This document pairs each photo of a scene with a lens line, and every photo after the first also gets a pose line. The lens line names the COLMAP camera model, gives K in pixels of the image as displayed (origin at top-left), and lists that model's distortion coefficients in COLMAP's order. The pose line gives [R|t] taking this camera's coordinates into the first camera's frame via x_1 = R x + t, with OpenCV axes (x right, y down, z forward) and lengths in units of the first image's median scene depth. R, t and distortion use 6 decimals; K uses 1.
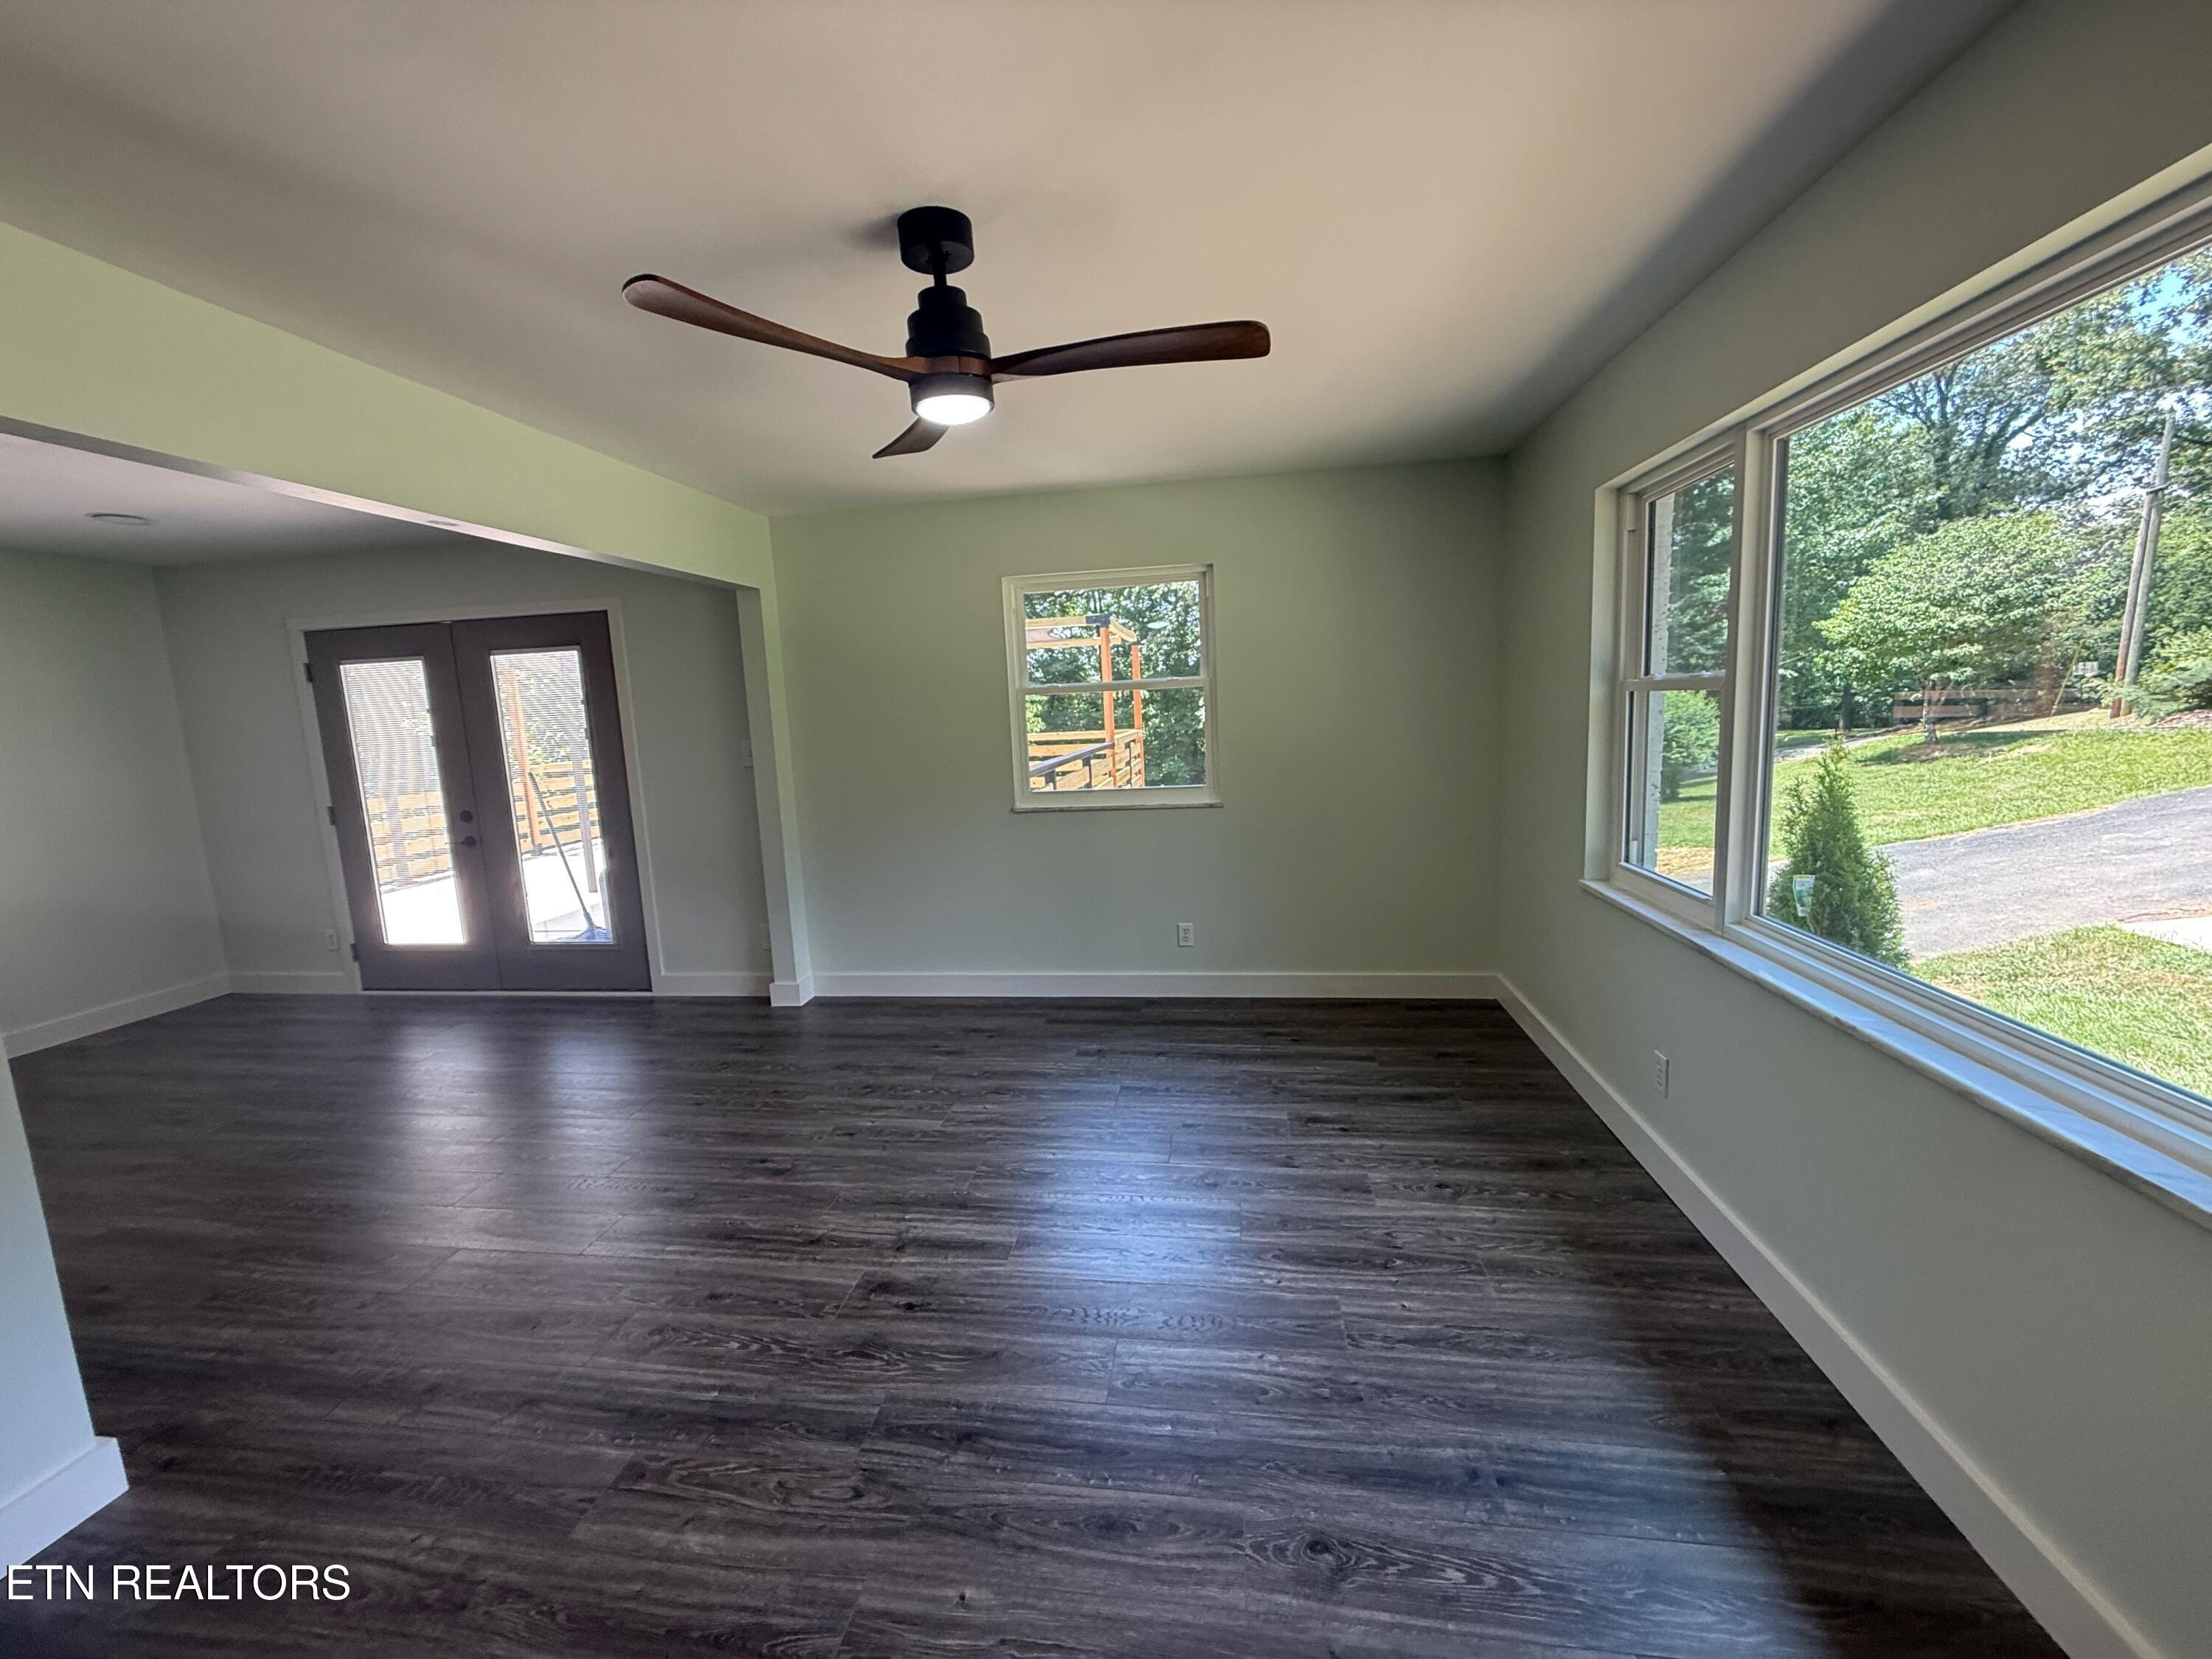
lens RADIAL K [[878.3, 0, 1095.1], [0, 878.3, 829.1], [0, 0, 1]] dist [-0.003148, 0.001025]
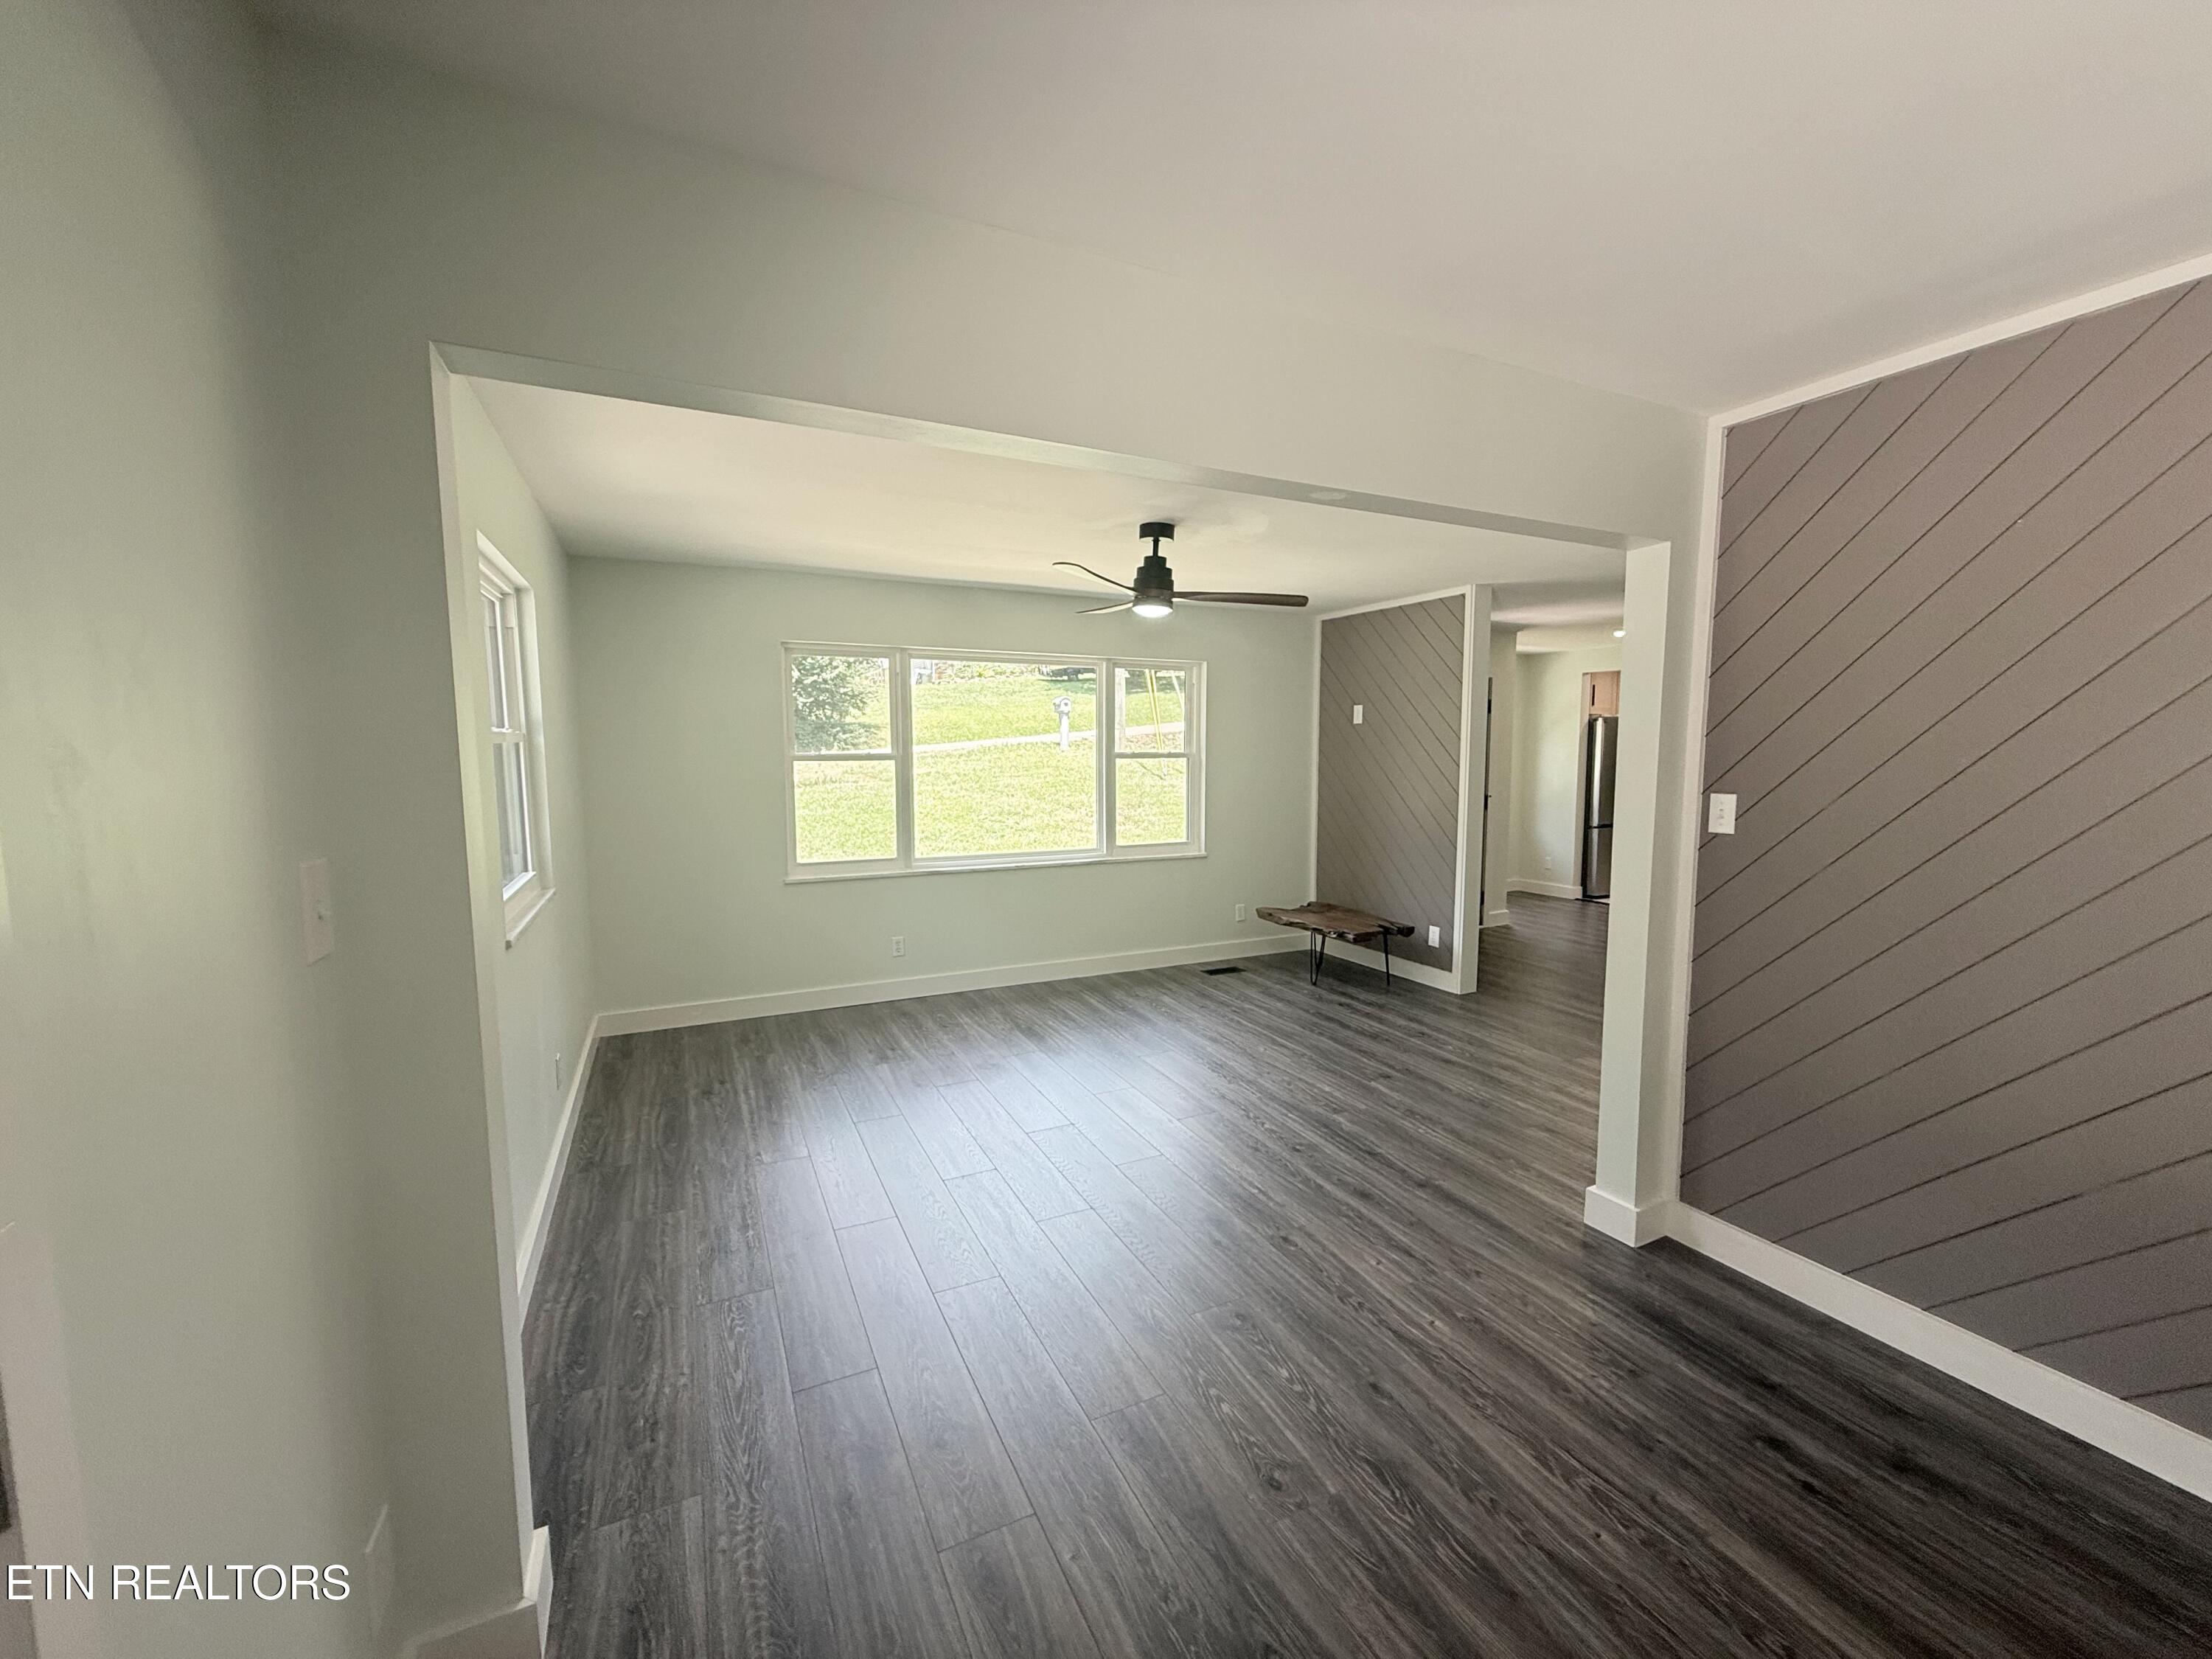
lens RADIAL K [[878.3, 0, 1107.4], [0, 878.3, 830.8], [0, 0, 1]] dist [-0.003148, 0.001025]
pose [[-0.561492, -0.036800, 0.826664, -1.235840], [0.142705, 0.979736, 0.140544, -0.191788], [-0.815084, 0.196884, -0.544862, 1.574563]]
